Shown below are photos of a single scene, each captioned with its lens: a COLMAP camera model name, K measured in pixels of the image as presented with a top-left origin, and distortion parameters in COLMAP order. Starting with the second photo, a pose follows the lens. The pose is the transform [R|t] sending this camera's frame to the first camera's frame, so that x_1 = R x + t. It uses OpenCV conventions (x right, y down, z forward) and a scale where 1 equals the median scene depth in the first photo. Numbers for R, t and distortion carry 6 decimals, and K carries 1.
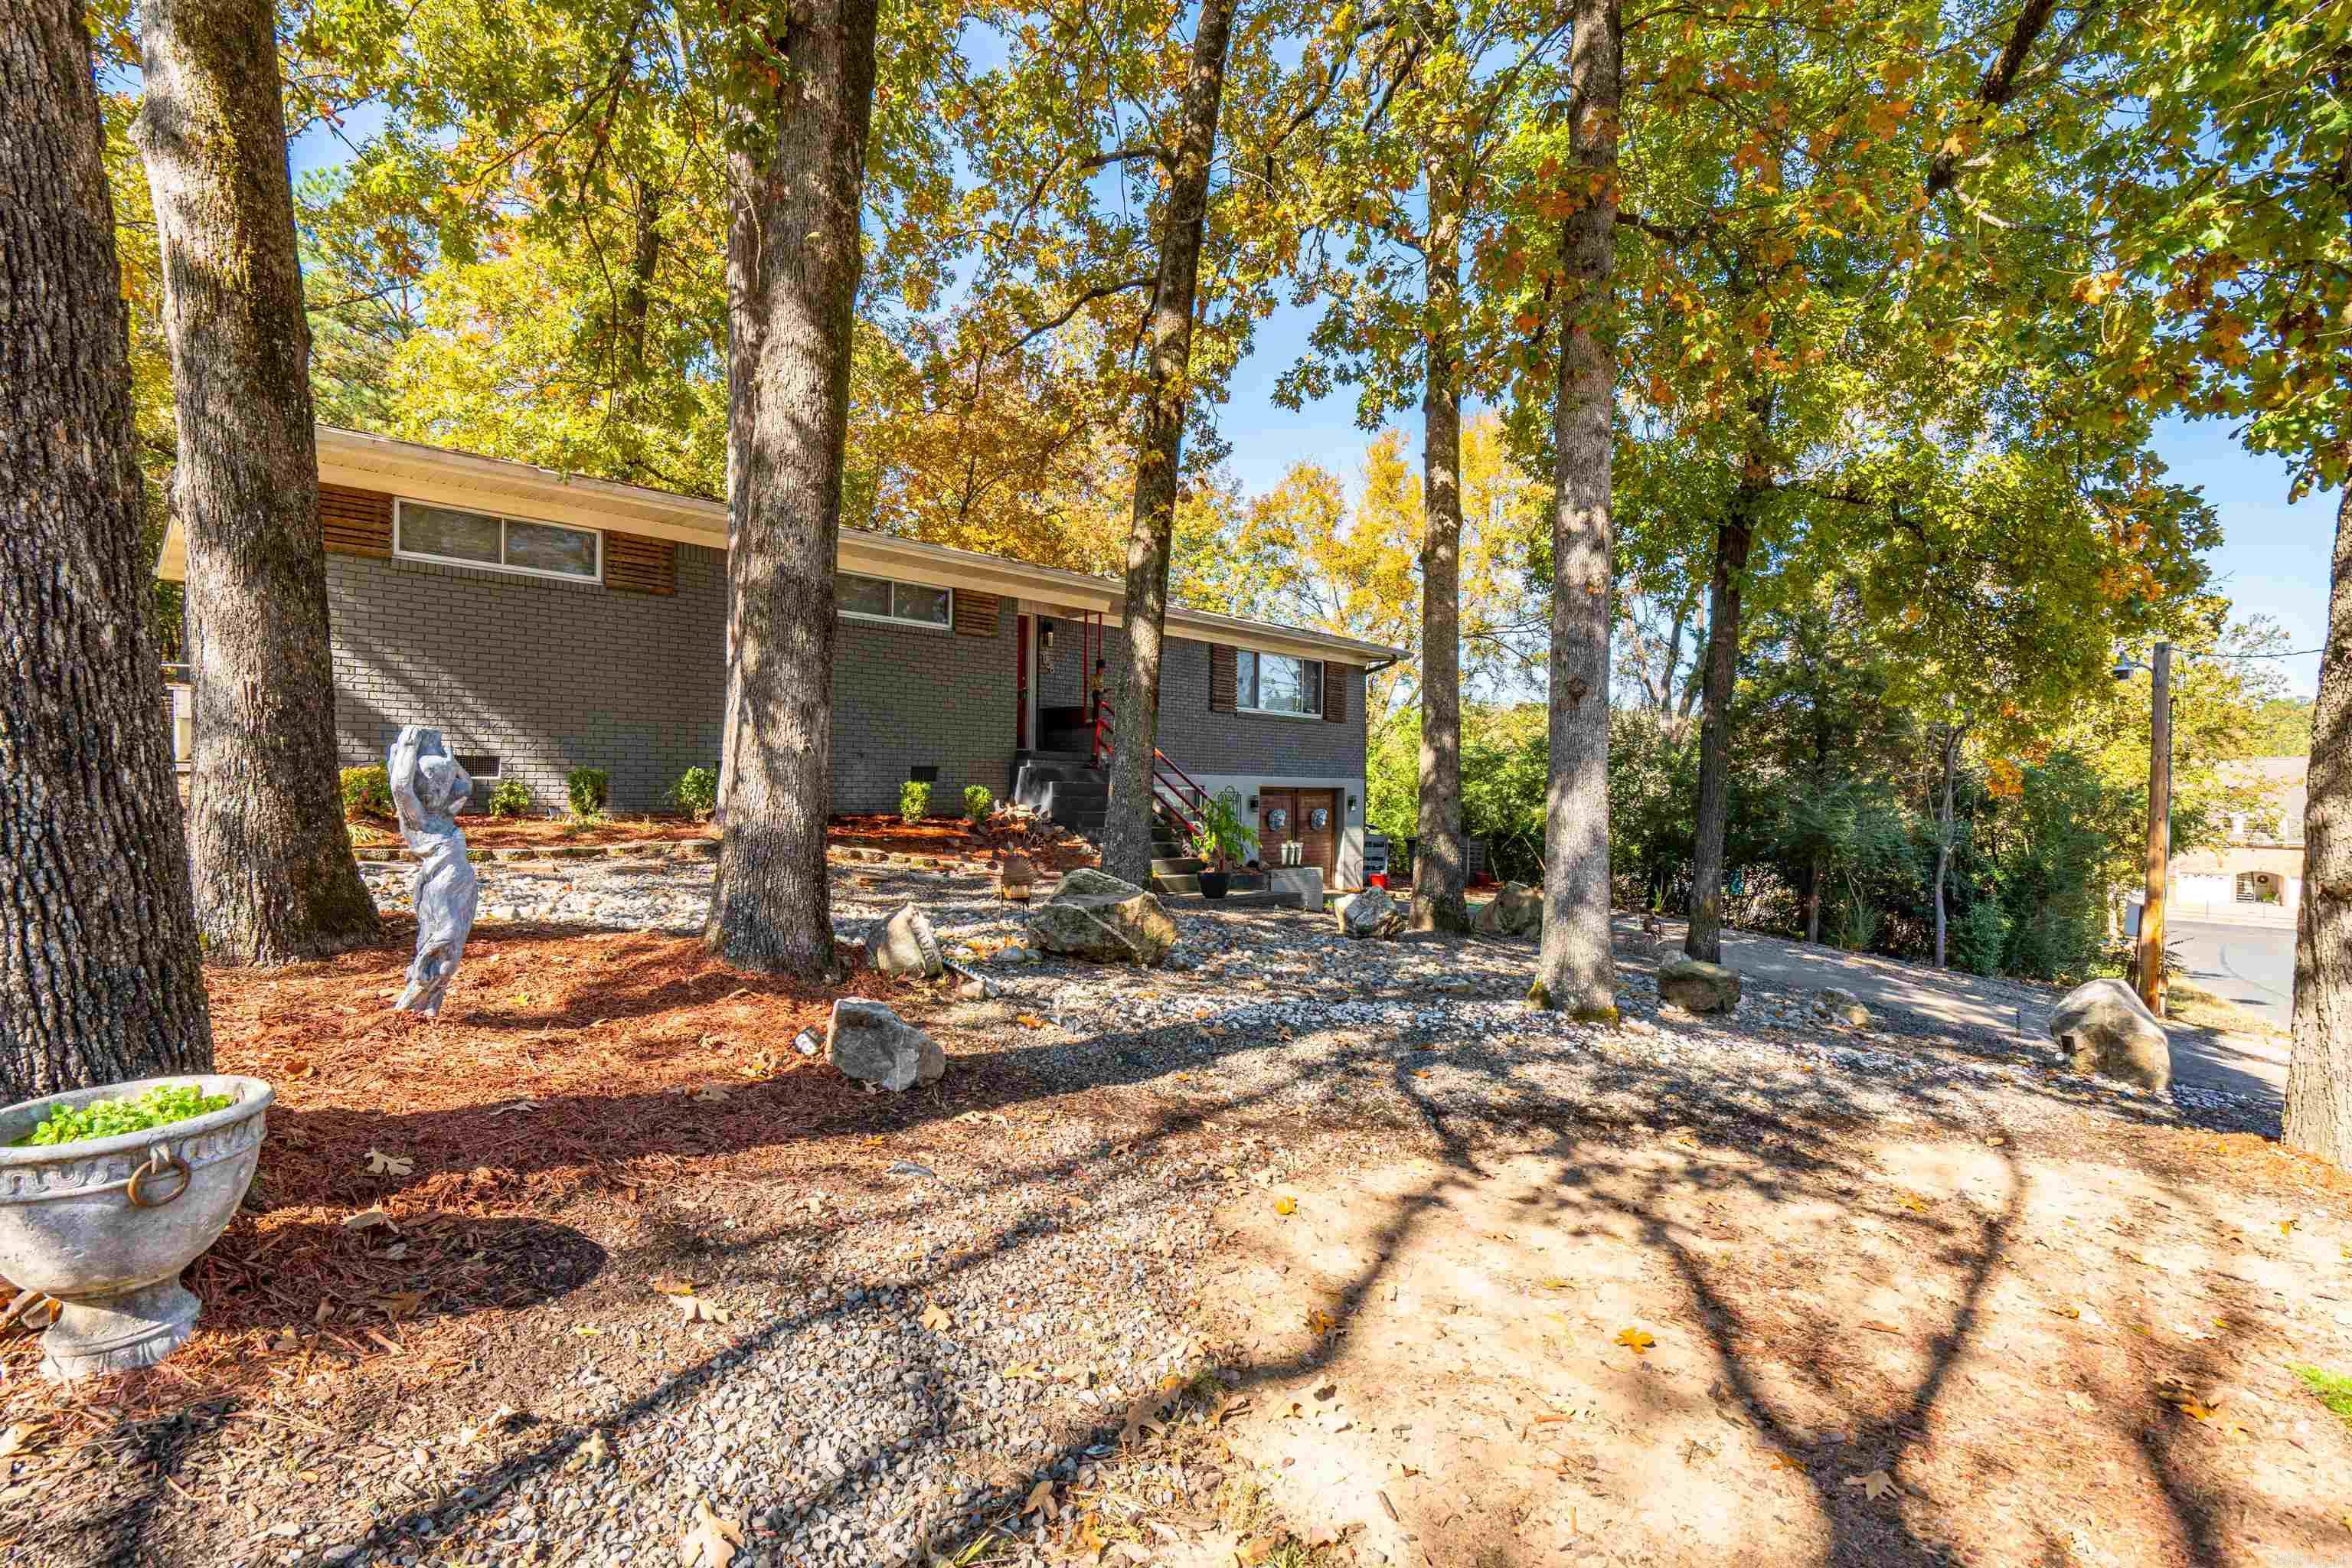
lens RADIAL K [[1048.7, 0, 1172.3], [0, 1048.7, 783.7], [0, 0, 1]] dist [-0.012996, 0.007848]
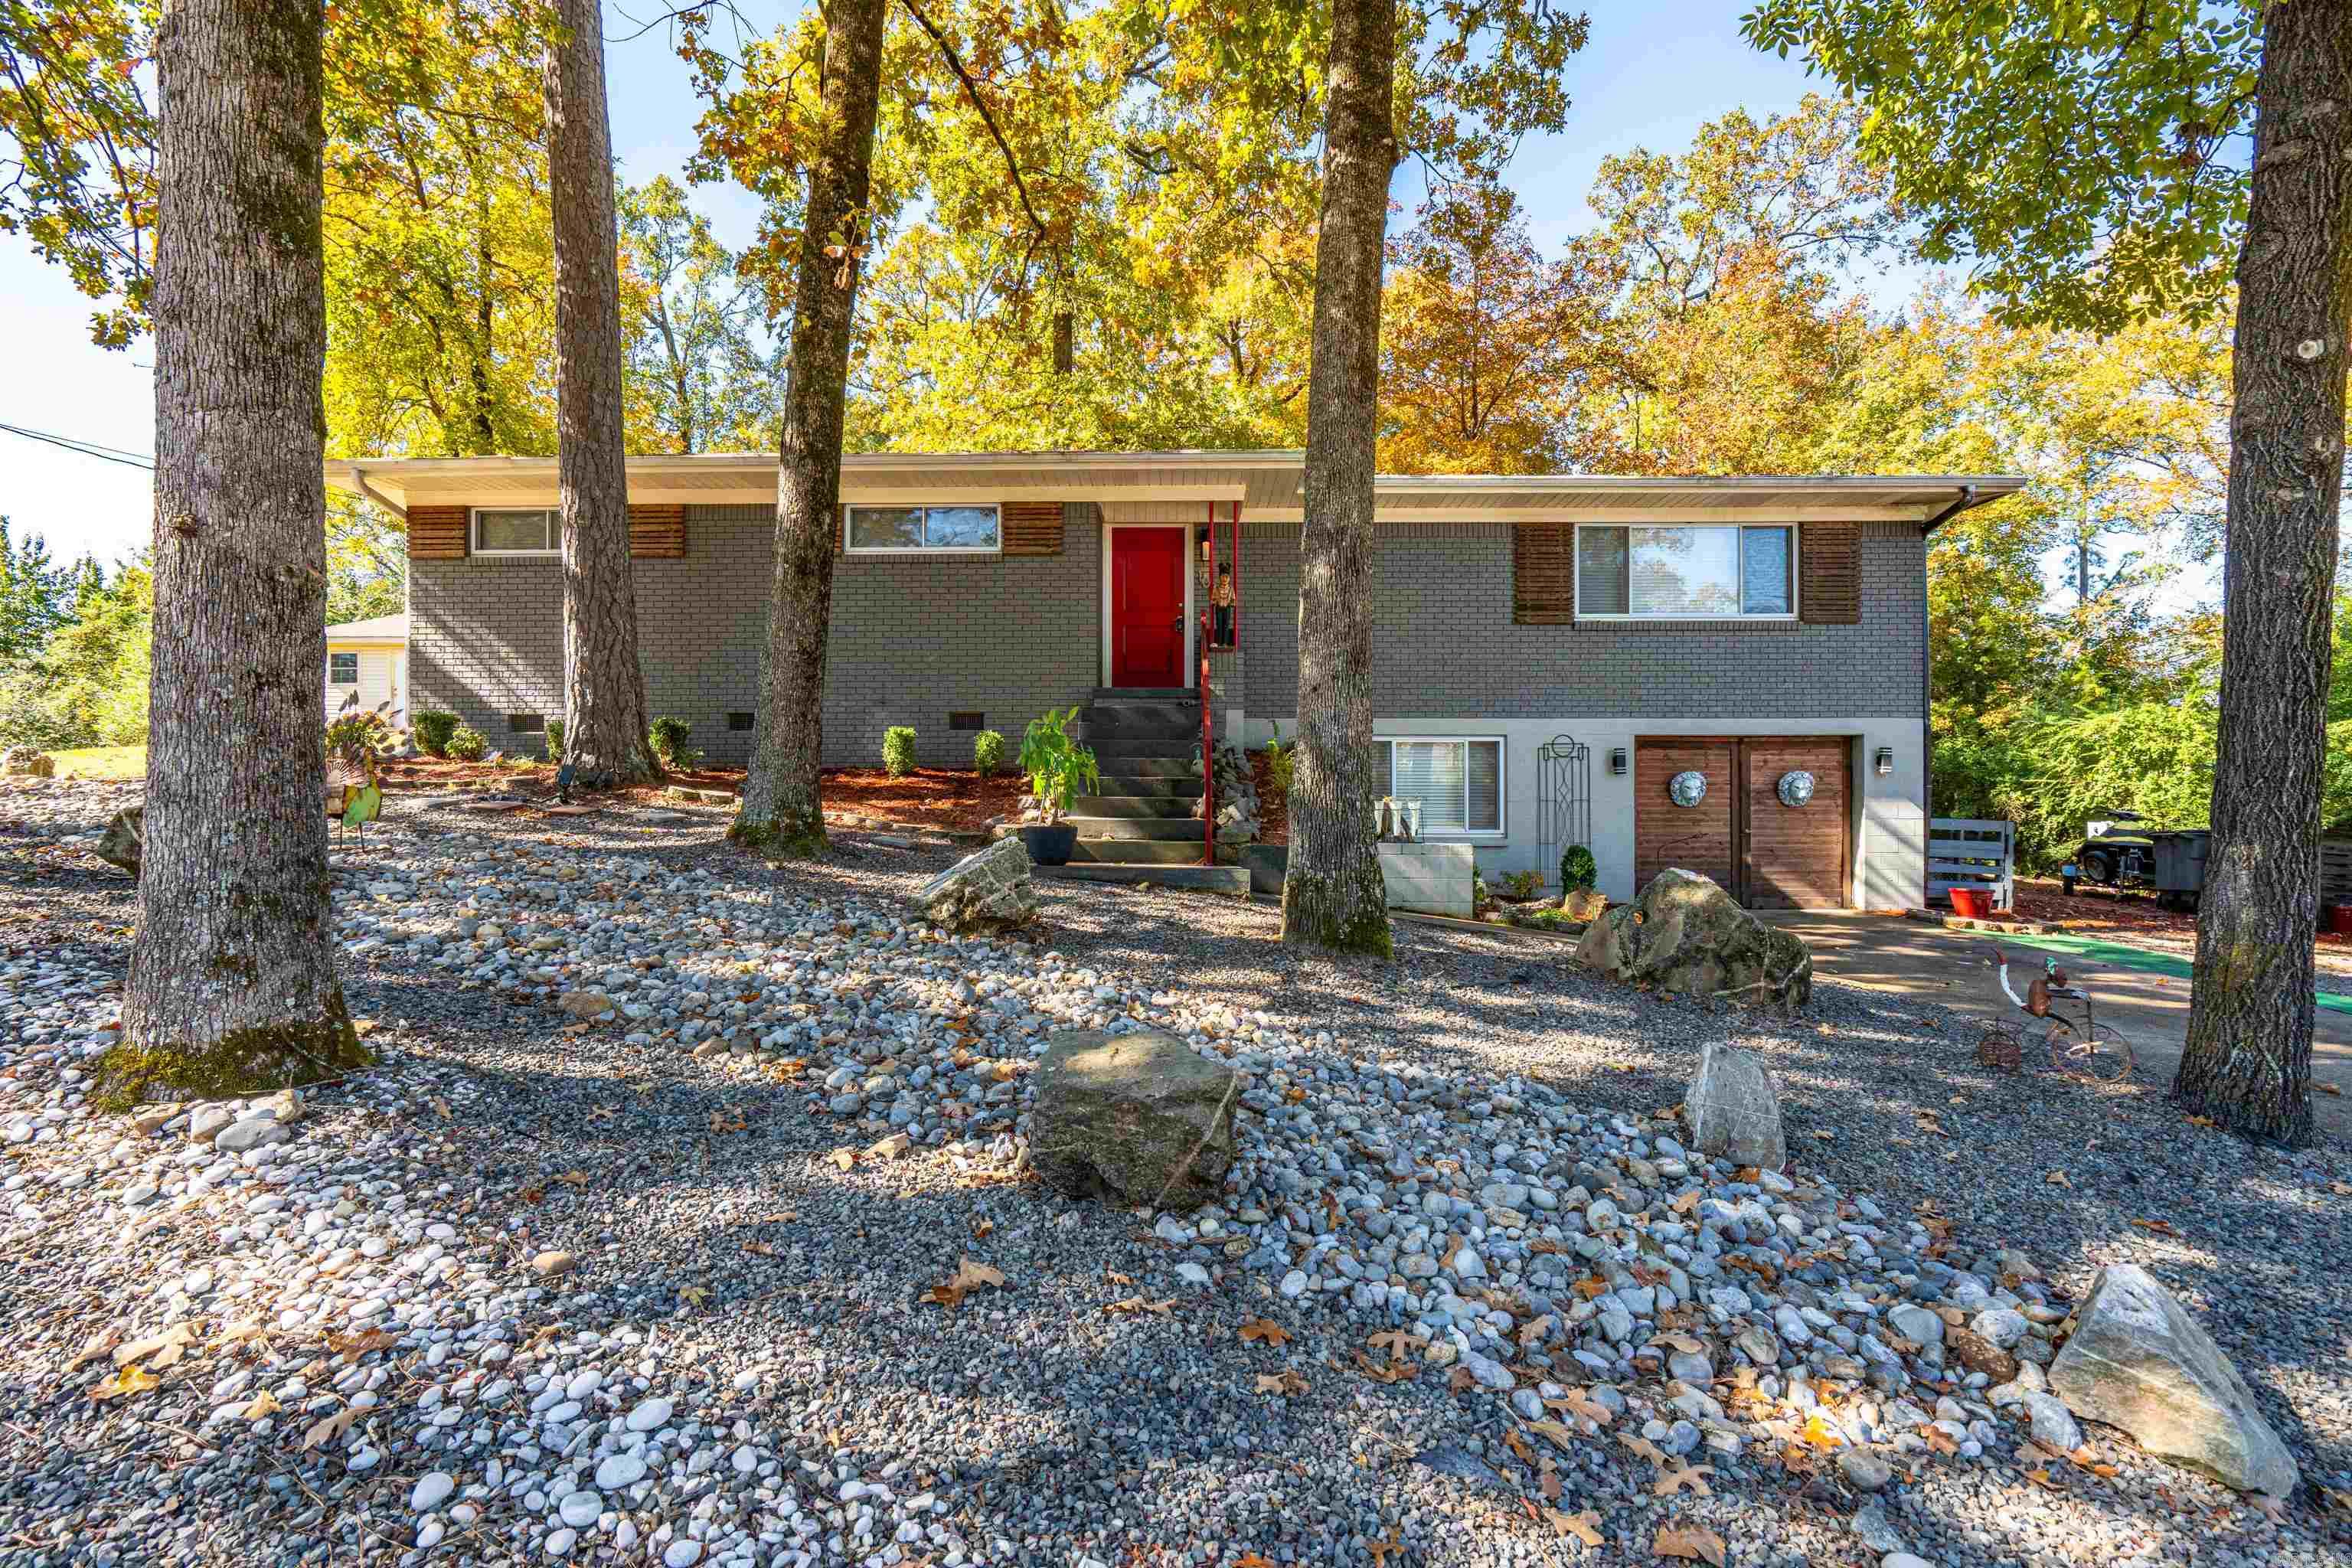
lens RADIAL K [[1048.7, 0, 1172.3], [0, 1048.7, 783.7], [0, 0, 1]] dist [-0.012996, 0.007848]
pose [[0.700714, -0.021724, -0.713112, 0.395317], [0.012438, 0.999756, -0.018235, 0.047531], [0.713334, 0.003908, 0.700813, 0.398478]]
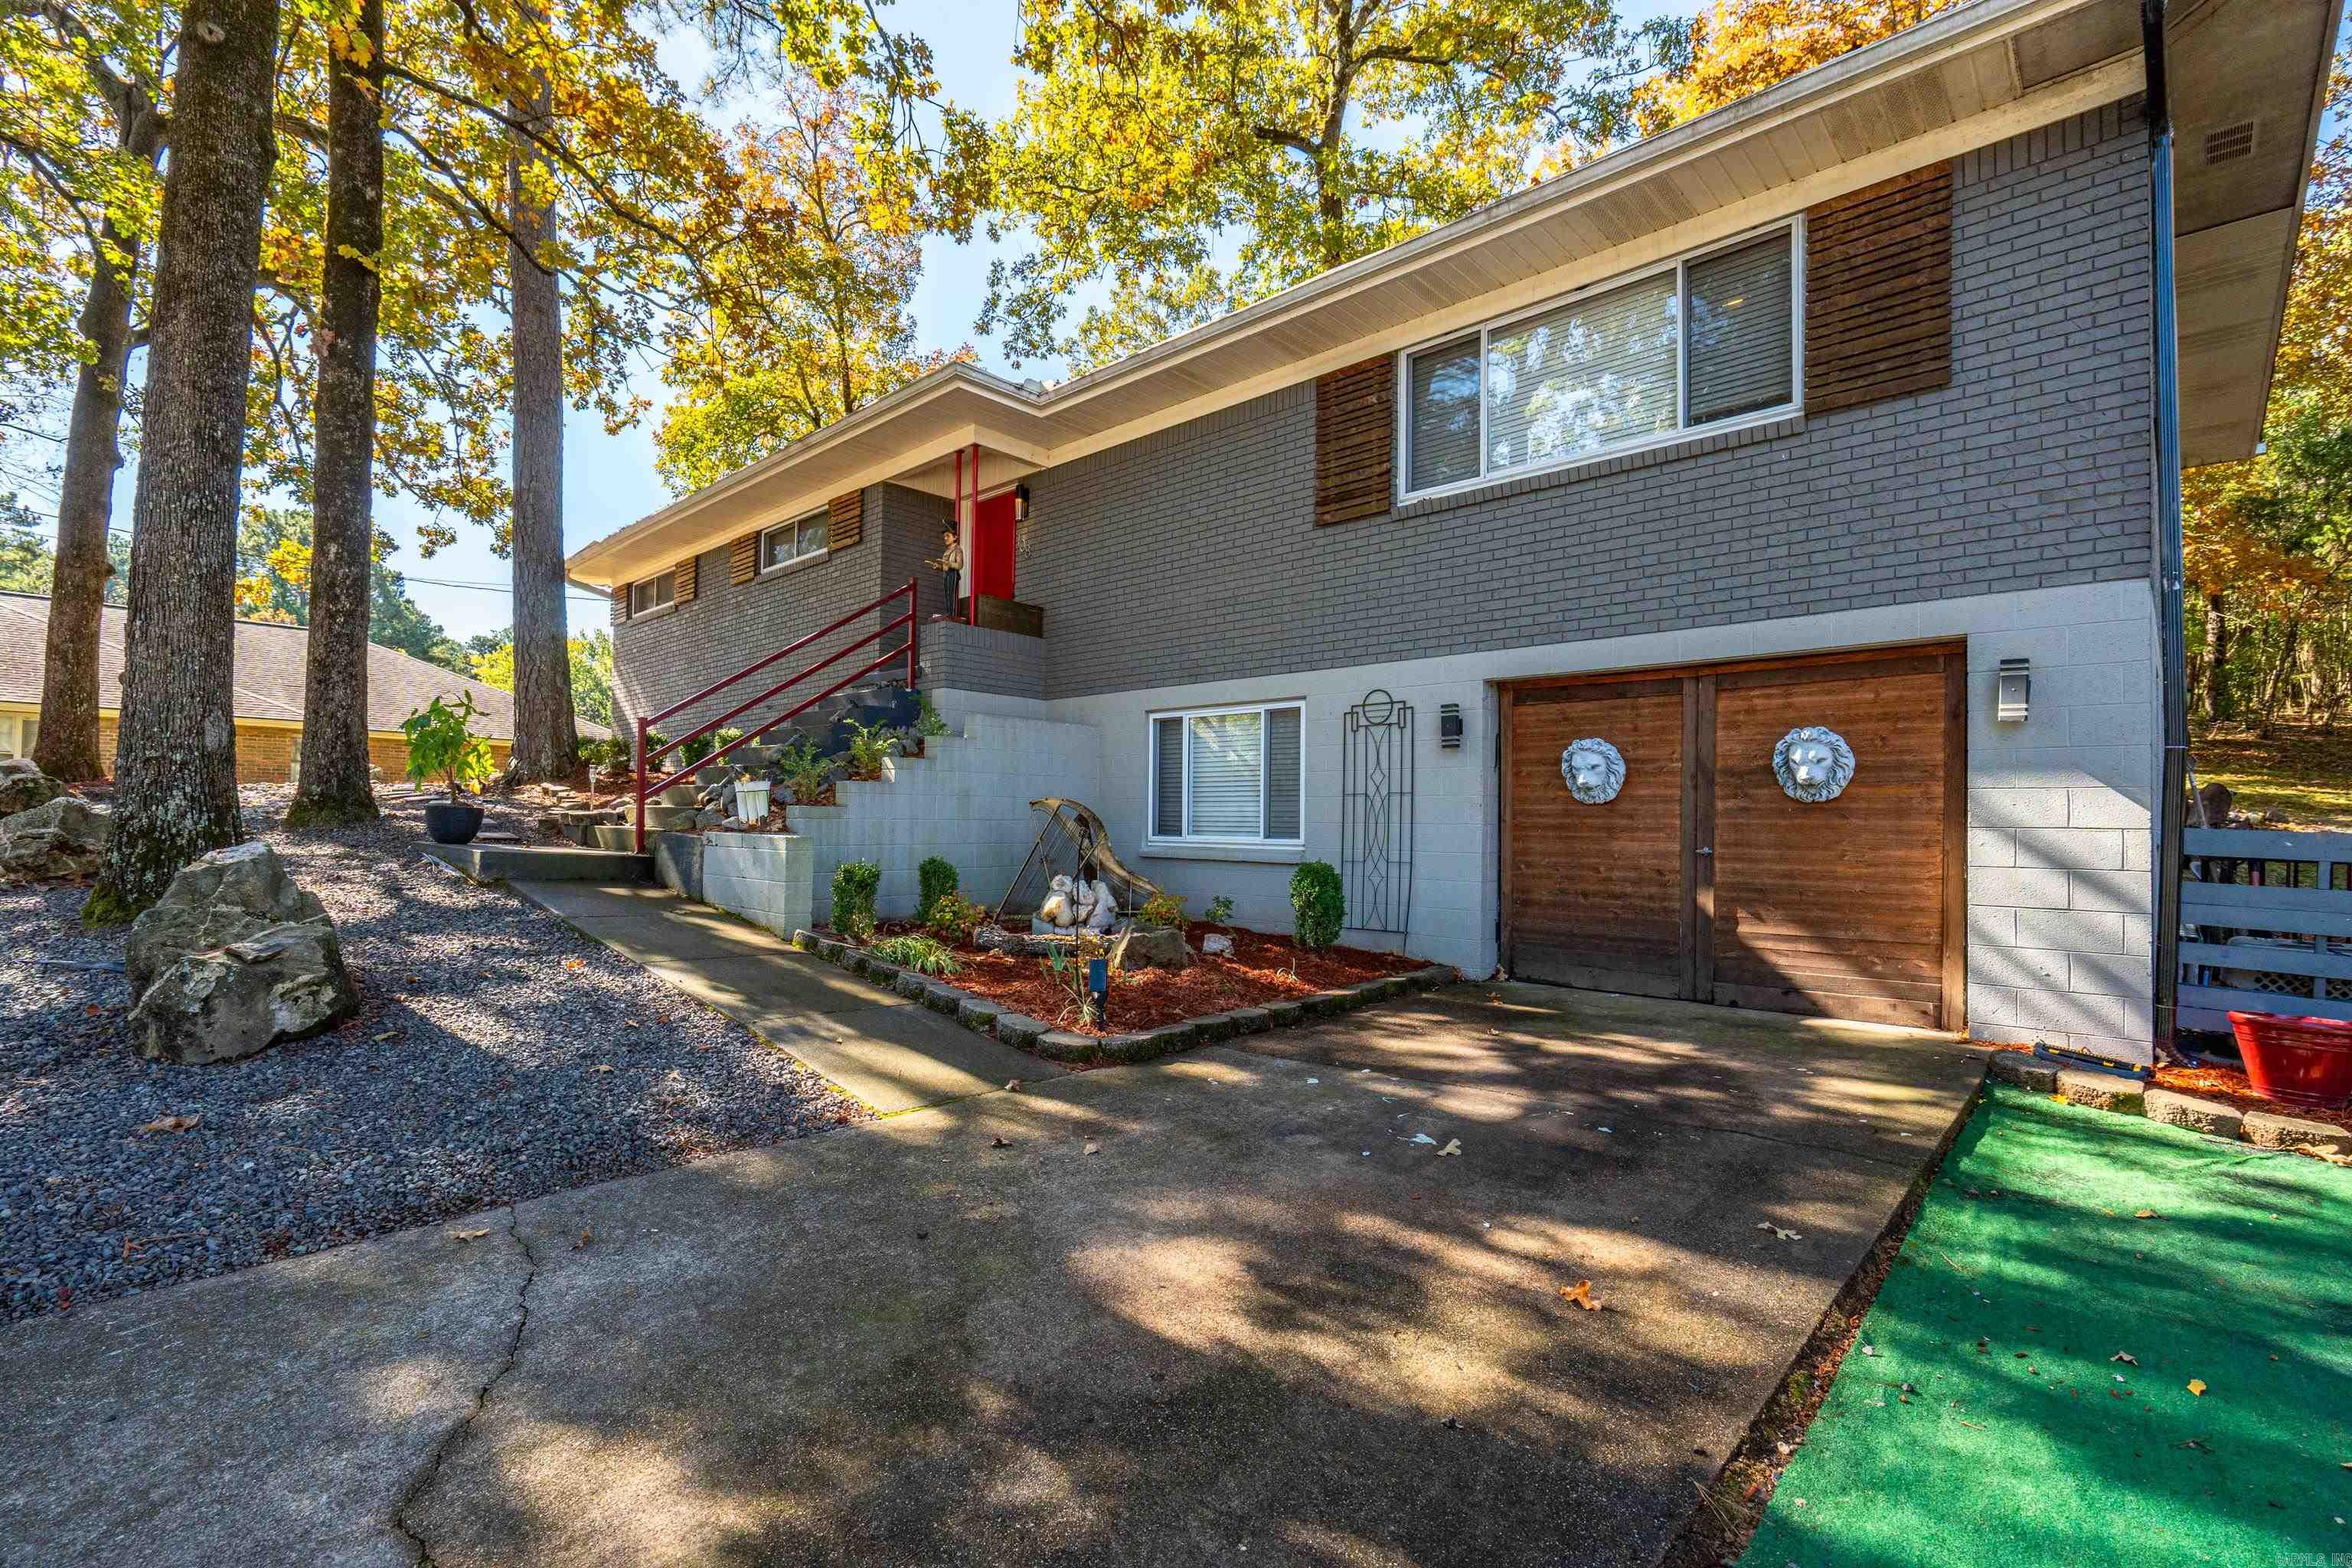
lens RADIAL K [[1060.1, 0, 1171.2], [0, 1060.1, 791.4], [0, 0, 1]] dist [-0.002361, 0.001096]
pose [[0.038961, -0.045432, -0.998207, 0.530421], [-0.005648, 0.998940, -0.045686, 0.070905], [0.999225, 0.007418, 0.038663, 1.016945]]
